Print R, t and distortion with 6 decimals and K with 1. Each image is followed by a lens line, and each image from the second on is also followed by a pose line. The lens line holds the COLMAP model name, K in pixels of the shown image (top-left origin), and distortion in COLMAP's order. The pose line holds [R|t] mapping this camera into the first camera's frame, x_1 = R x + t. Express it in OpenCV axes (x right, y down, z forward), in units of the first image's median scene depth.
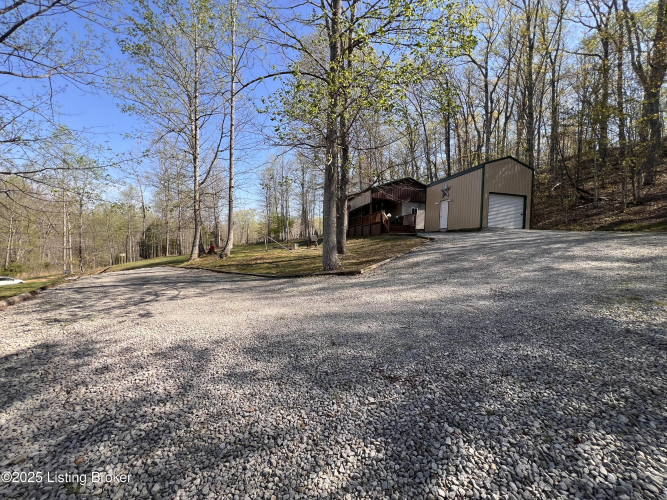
lens RADIAL K [[265.7, 0, 335.3], [0, 265.7, 250.3], [0, 0, 1]] dist [0.000592, -0.000001]
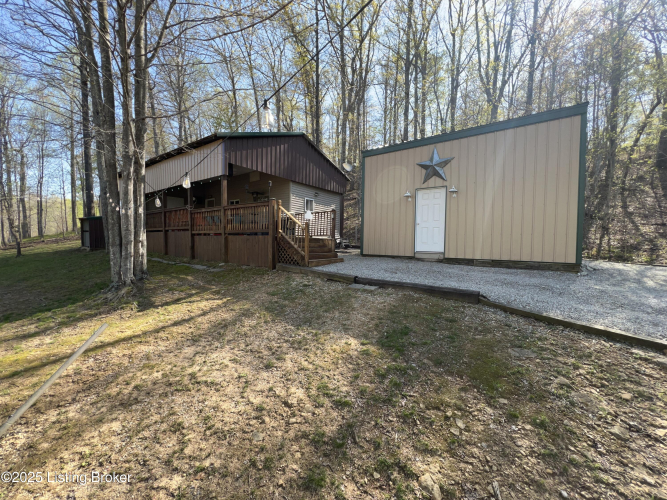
lens RADIAL K [[265.7, 0, 330.3], [0, 265.7, 248.3], [0, 0, 1]] dist [0.000592, -0.000001]
pose [[0.761001, -0.042833, 0.647336, -0.001830], [0.024501, 0.999004, 0.037299, -0.100896], [-0.648288, -0.012524, 0.761292, 0.711347]]
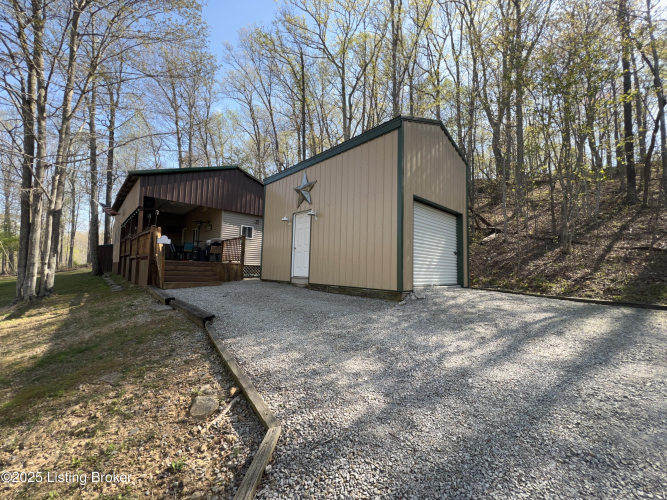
lens RADIAL K [[265.7, 0, 330.9], [0, 265.7, 251.1], [0, 0, 1]] dist [0.000592, -0.000001]
pose [[0.870789, 0.015334, 0.491418, 0.221512], [0.016276, 0.998067, -0.059984, -0.090448], [-0.491387, 0.060232, 0.868856, 0.557107]]
